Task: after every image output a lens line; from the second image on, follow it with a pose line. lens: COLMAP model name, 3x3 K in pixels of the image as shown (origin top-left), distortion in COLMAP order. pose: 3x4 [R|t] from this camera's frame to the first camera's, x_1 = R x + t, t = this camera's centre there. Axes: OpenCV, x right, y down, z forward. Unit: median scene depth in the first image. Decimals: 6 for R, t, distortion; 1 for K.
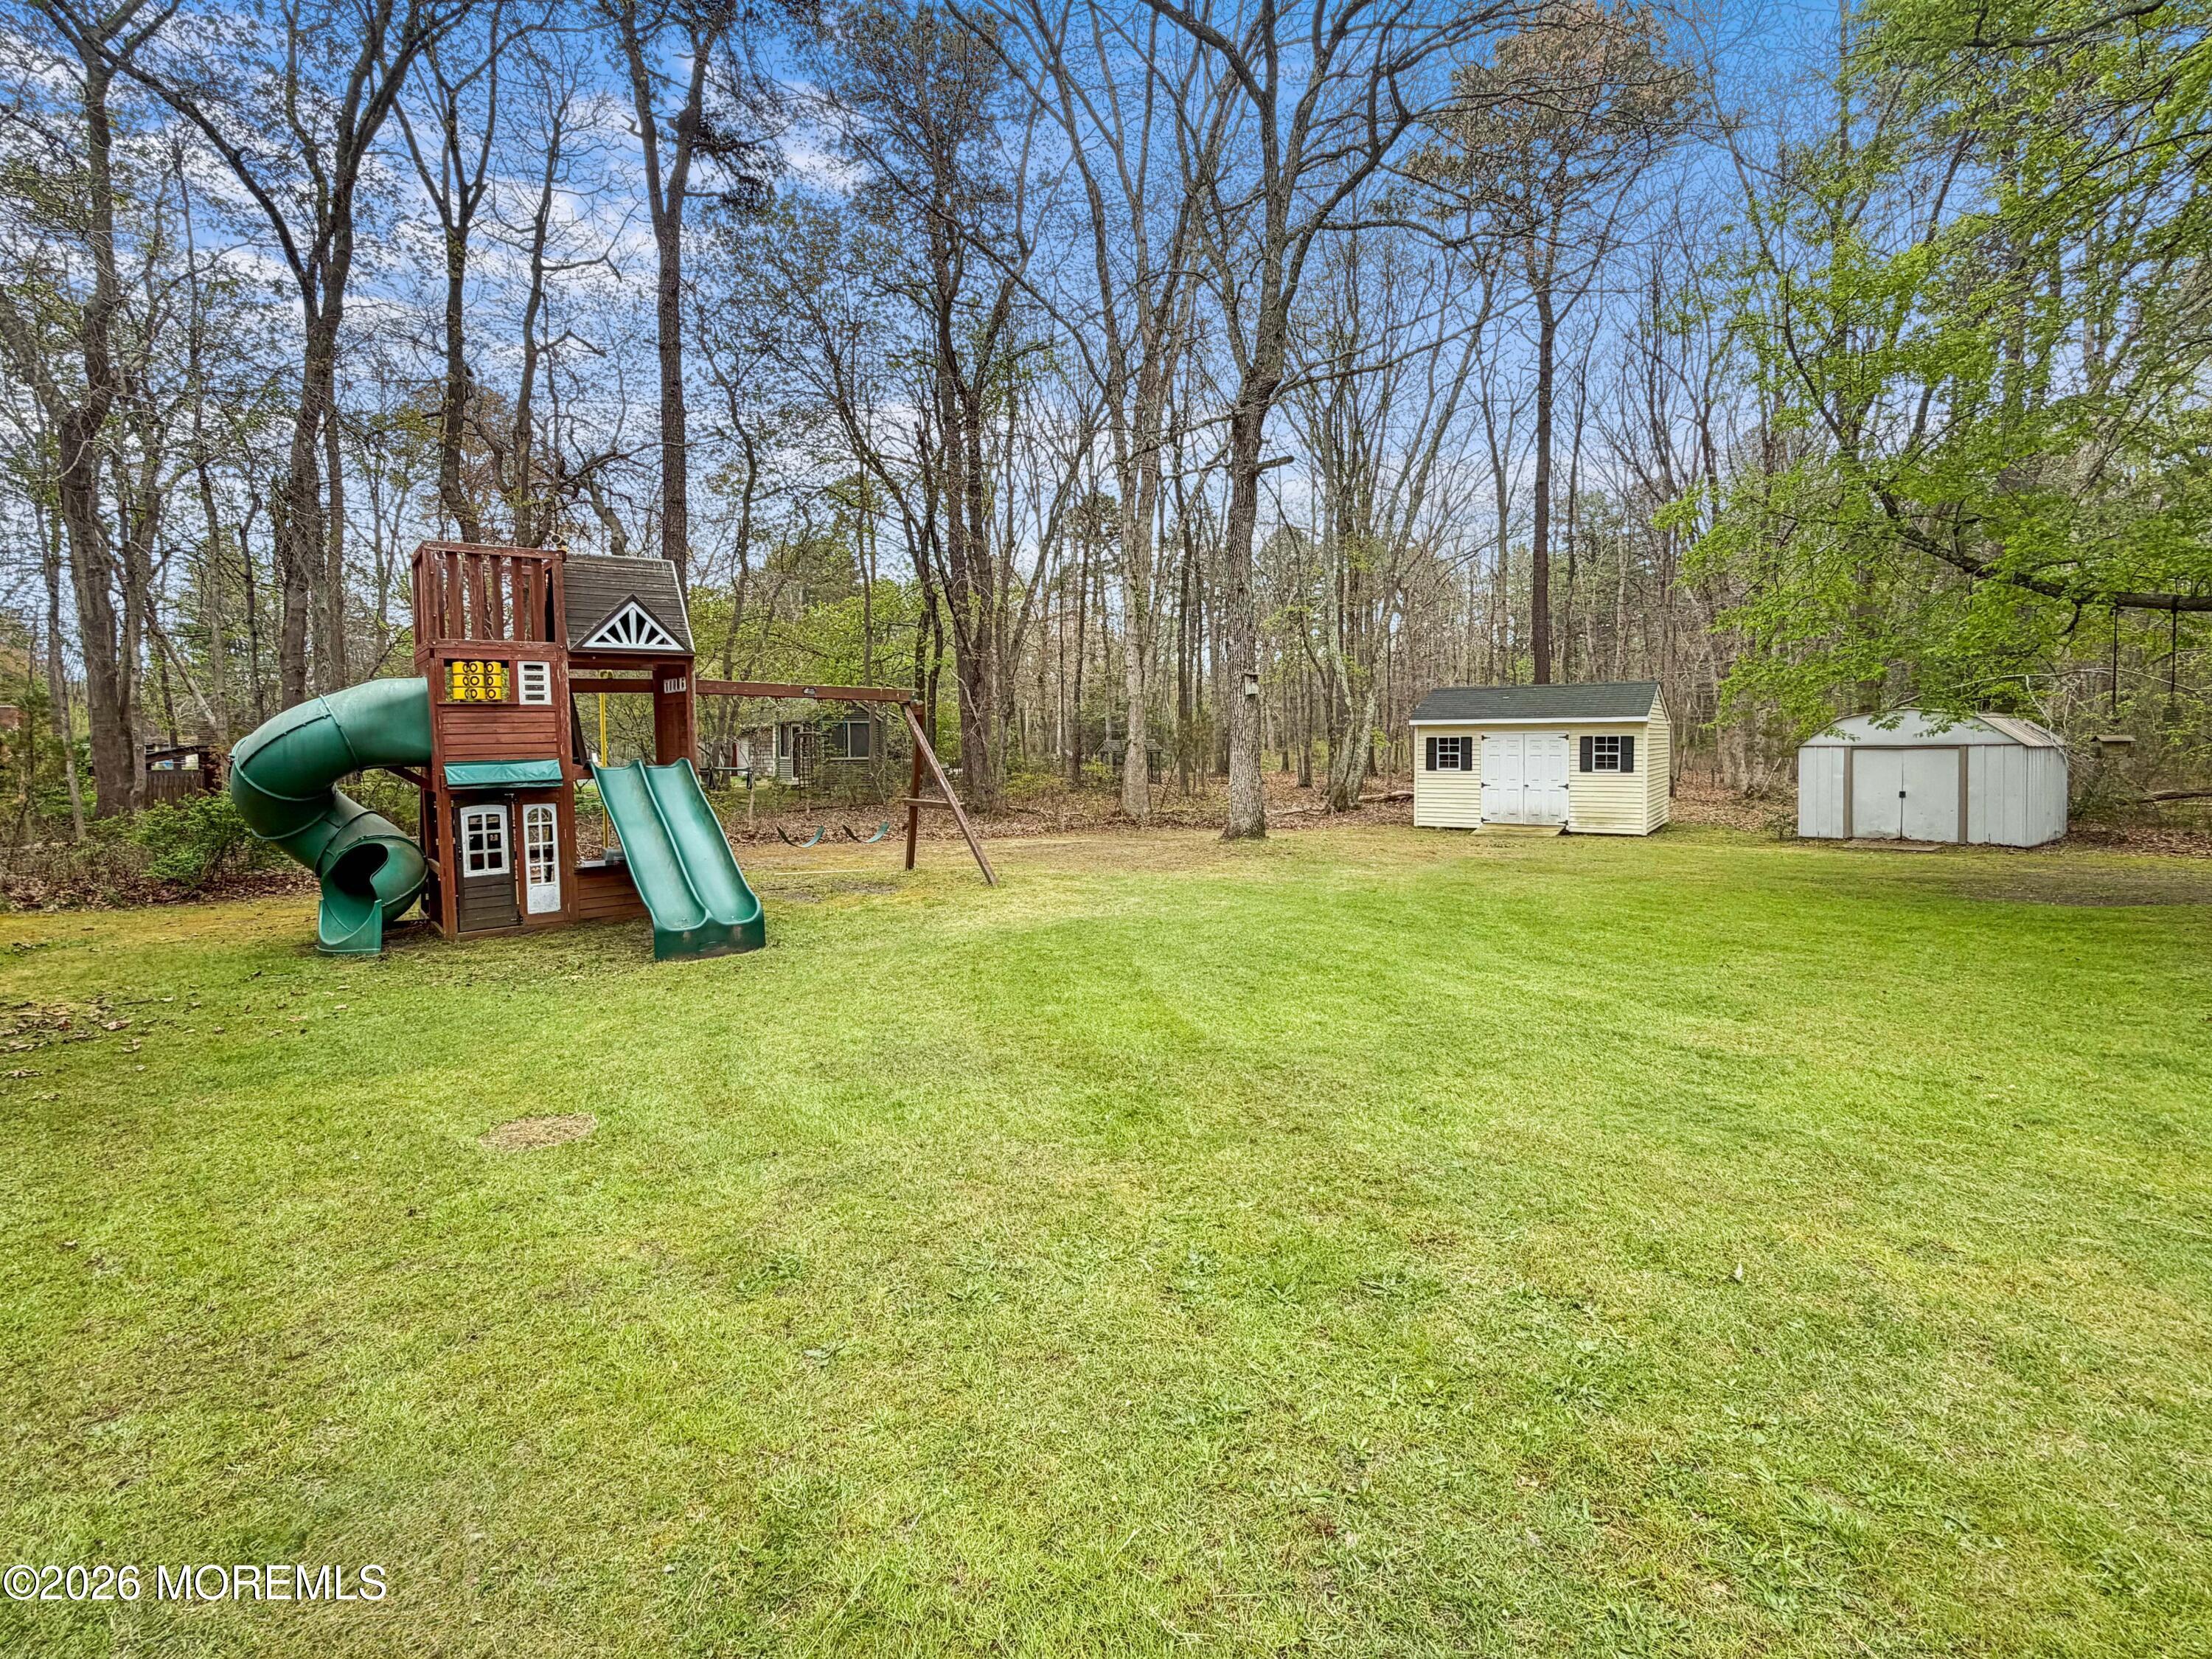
lens RADIAL K [[1058.7, 0, 1104.6], [0, 1058.7, 823.2], [0, 0, 1]] dist [0.002644, 0.000125]
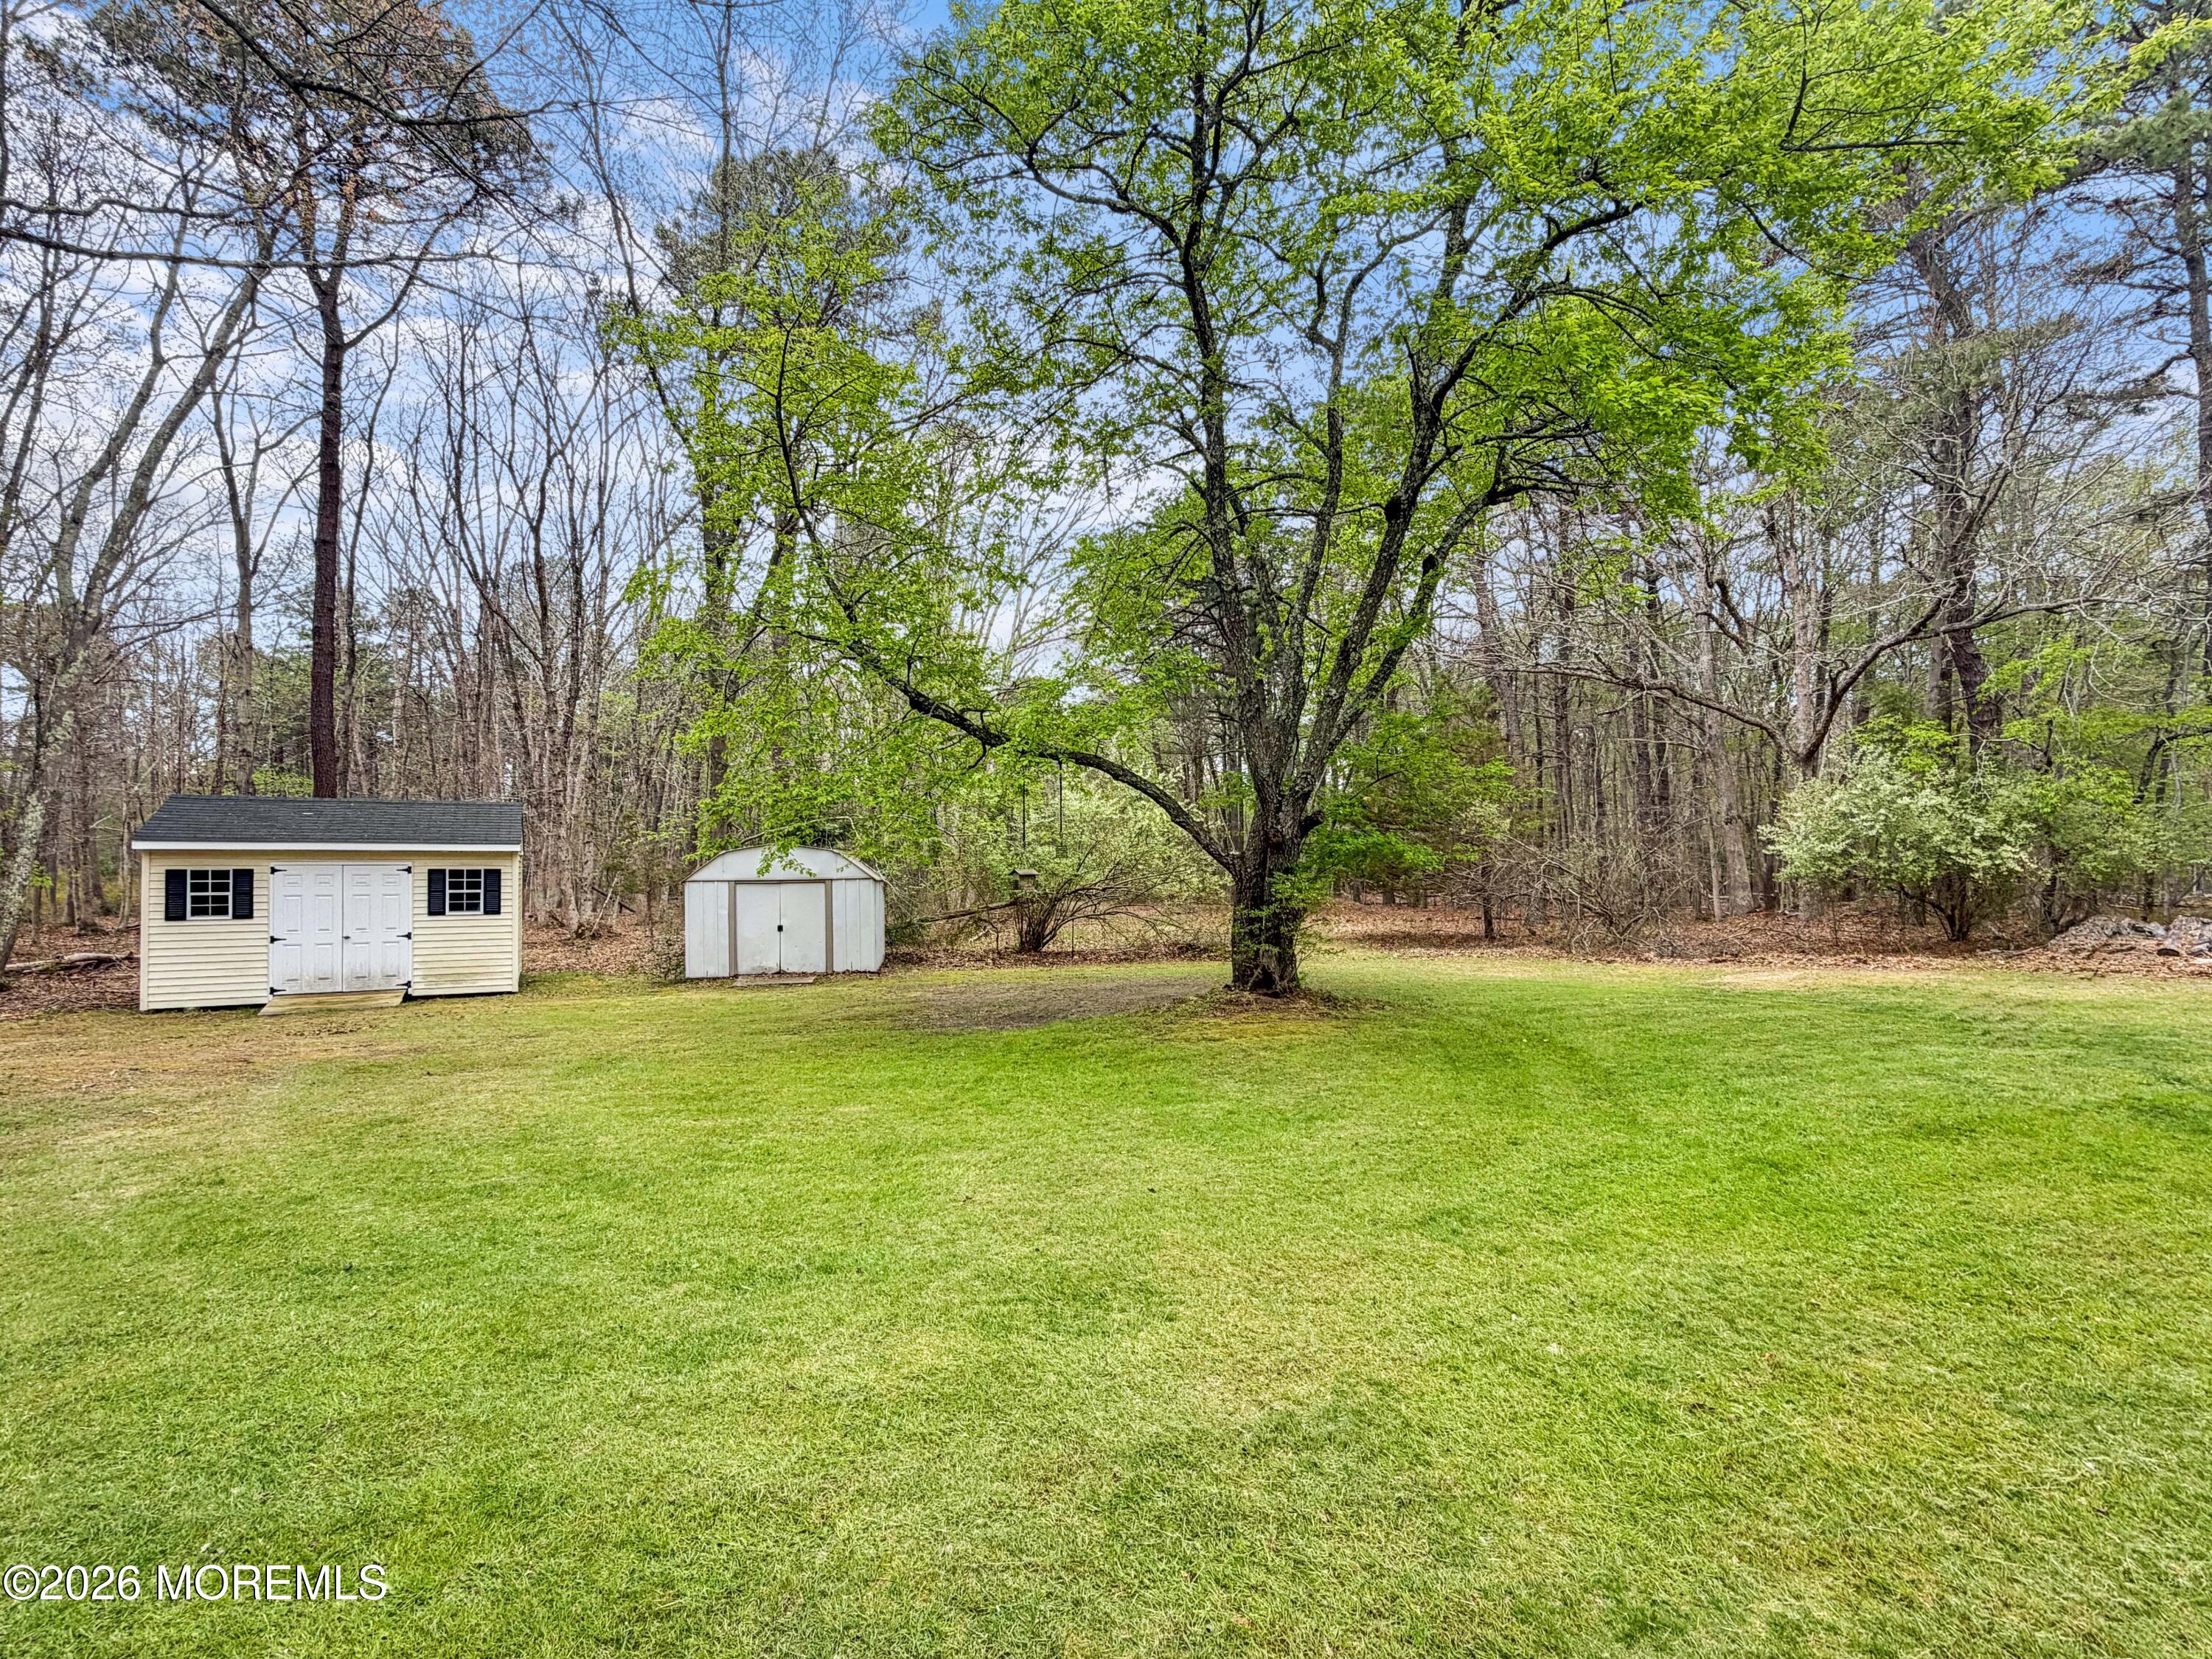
lens RADIAL K [[1058.7, 0, 1103.9], [0, 1058.7, 852.7], [0, 0, 1]] dist [0.002644, 0.000125]
pose [[0.475084, 0.020600, 0.879699, 0.011693], [0.068416, 0.995835, -0.060268, -0.015011], [-0.877276, 0.088818, 0.471696, 0.218882]]
